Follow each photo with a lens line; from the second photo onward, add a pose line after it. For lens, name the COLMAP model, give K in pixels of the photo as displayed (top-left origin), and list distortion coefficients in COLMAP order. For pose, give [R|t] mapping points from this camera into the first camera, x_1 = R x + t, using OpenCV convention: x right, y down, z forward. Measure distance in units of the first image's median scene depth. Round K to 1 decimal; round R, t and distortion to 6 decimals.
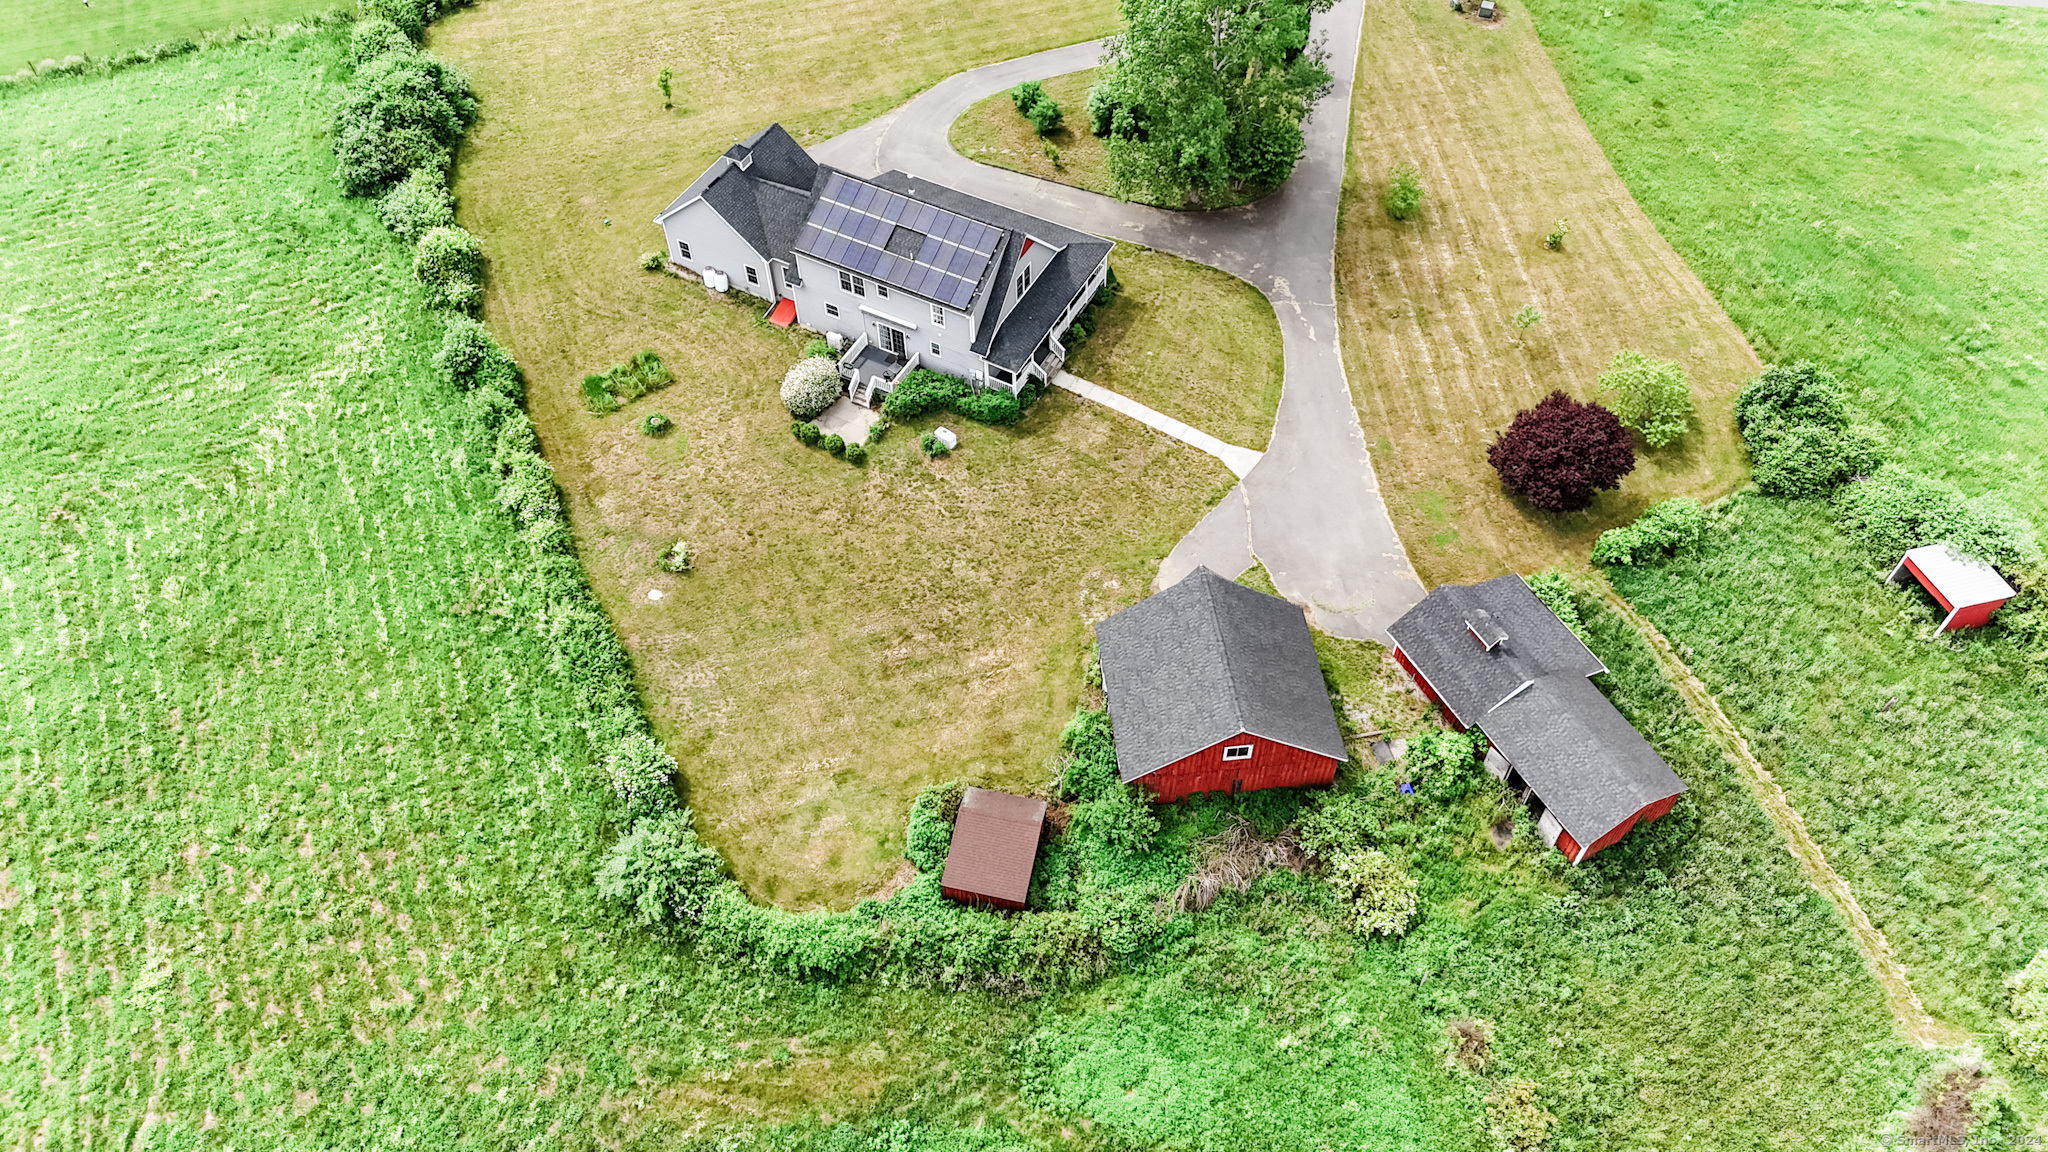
lens RADIAL K [[1528.5, 0, 1029.5], [0, 1528.5, 571.3], [0, 0, 1]] dist [0.059591, -0.039231]
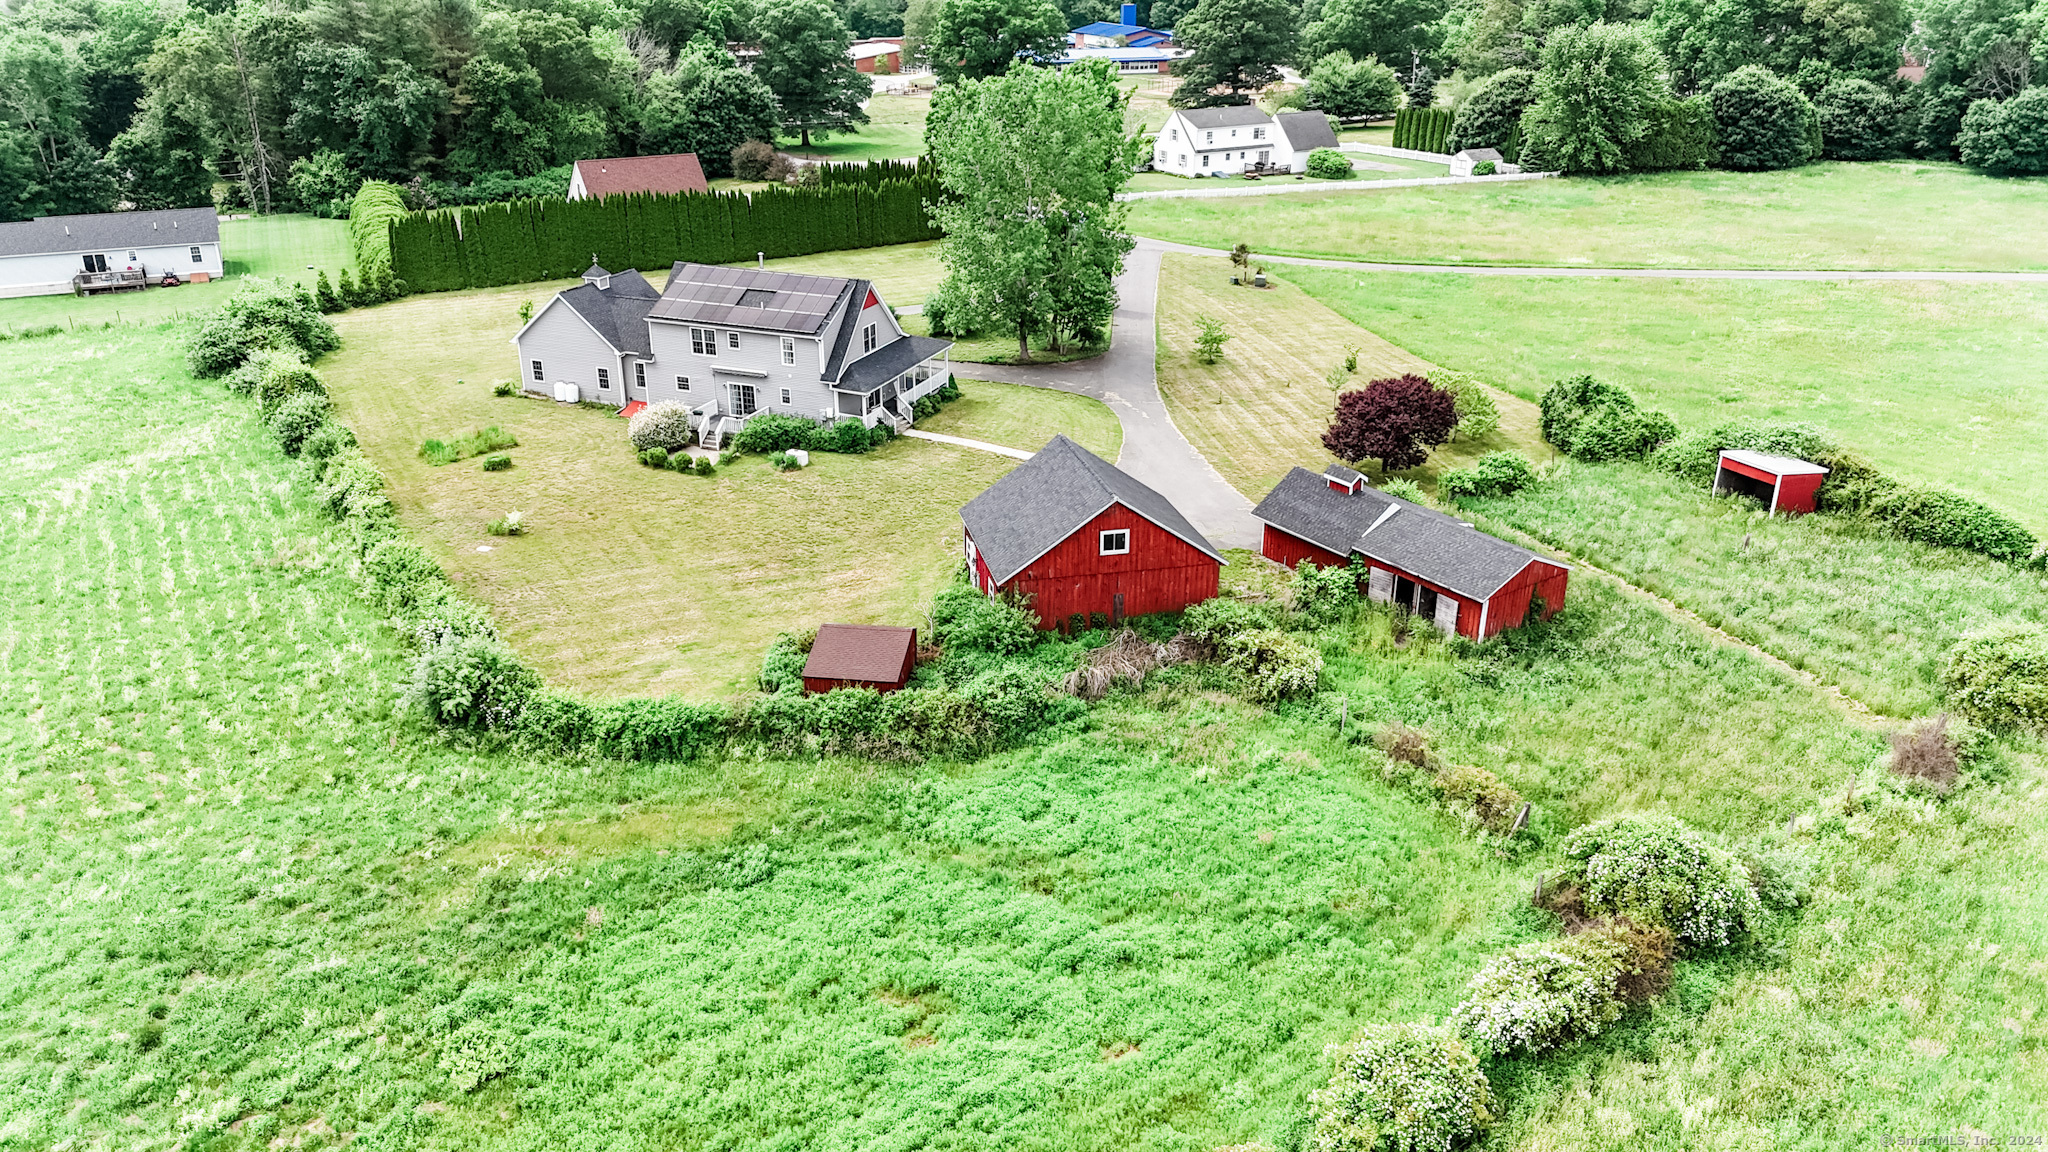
lens RADIAL K [[1528.5, 0, 1027.4], [0, 1528.5, 574.6], [0, 0, 1]] dist [0.059591, -0.039231]
pose [[0.992951, -0.030730, 0.114474, -0.024963], [0.082299, 0.873781, -0.479305, 0.537526], [-0.085296, 0.485347, 0.870151, 0.173045]]
